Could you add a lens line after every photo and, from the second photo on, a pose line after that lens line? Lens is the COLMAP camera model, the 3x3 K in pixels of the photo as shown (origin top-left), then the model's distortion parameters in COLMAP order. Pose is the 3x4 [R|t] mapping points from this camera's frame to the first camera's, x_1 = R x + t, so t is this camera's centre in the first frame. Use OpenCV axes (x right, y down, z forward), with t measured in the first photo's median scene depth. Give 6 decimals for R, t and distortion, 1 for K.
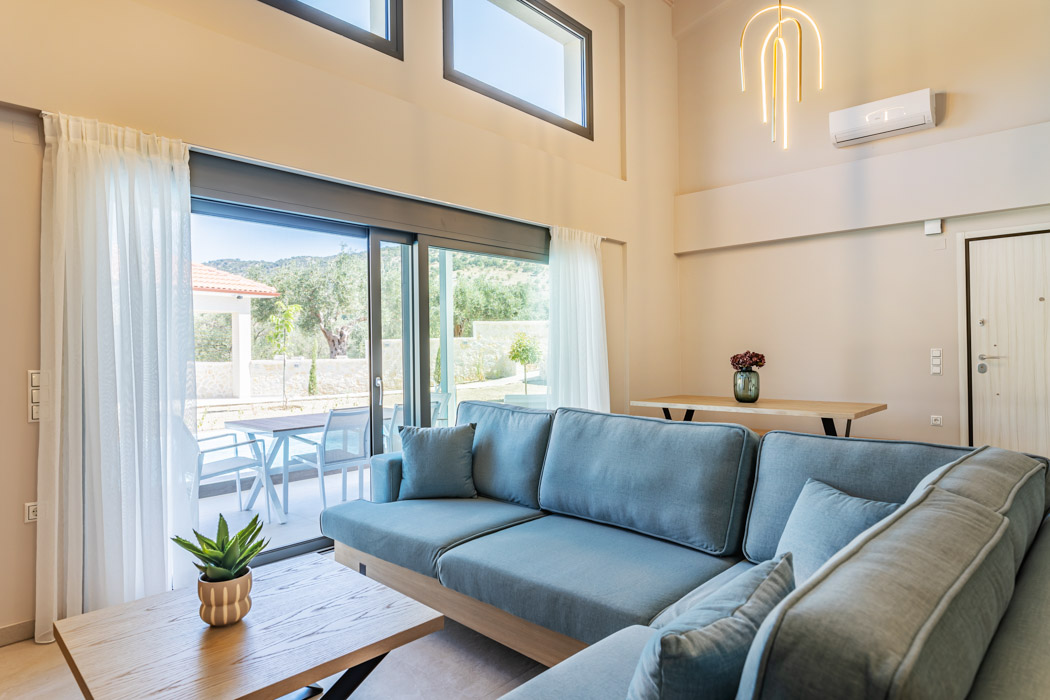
lens RADIAL K [[599.8, 0, 524.2], [0, 599.8, 349.3], [0, 0, 1]] dist [-0.000264, -0.000815]
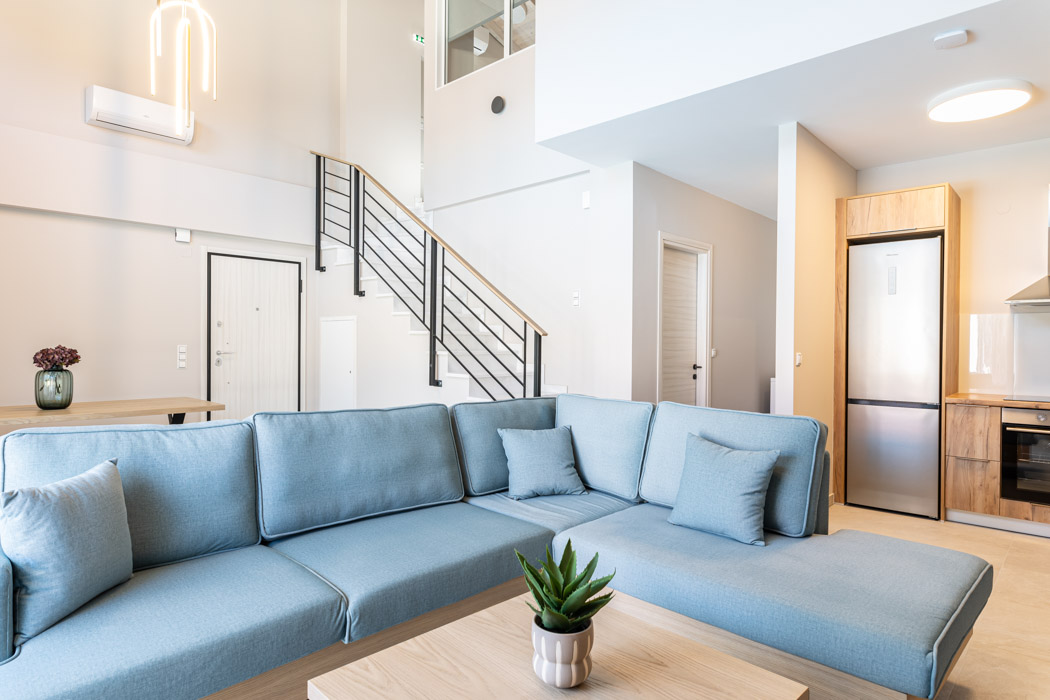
lens RADIAL K [[599.8, 0, 526.9], [0, 599.8, 351.5], [0, 0, 1]] dist [-0.000264, -0.000815]
pose [[0.012780, 0.002204, 0.999916, -0.435109], [-0.010225, 0.999946, -0.002073, 0.006447], [-0.999866, -0.010197, 0.012801, 0.361919]]
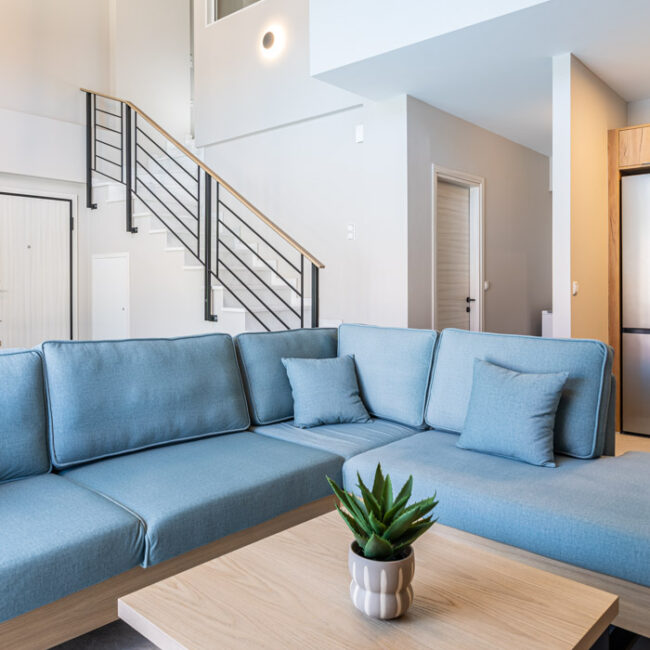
lens RADIAL K [[599.3, 0, 299.3], [0, 599.3, 288.6], [0, 0, 1]] dist [-0.000539, 0.000000]
pose [[-0.001697, 0.008585, 0.999962, -0.435460], [0.000028, 0.999963, -0.008585, 0.018862], [-0.999999, 0.000014, -0.001697, 0.382227]]
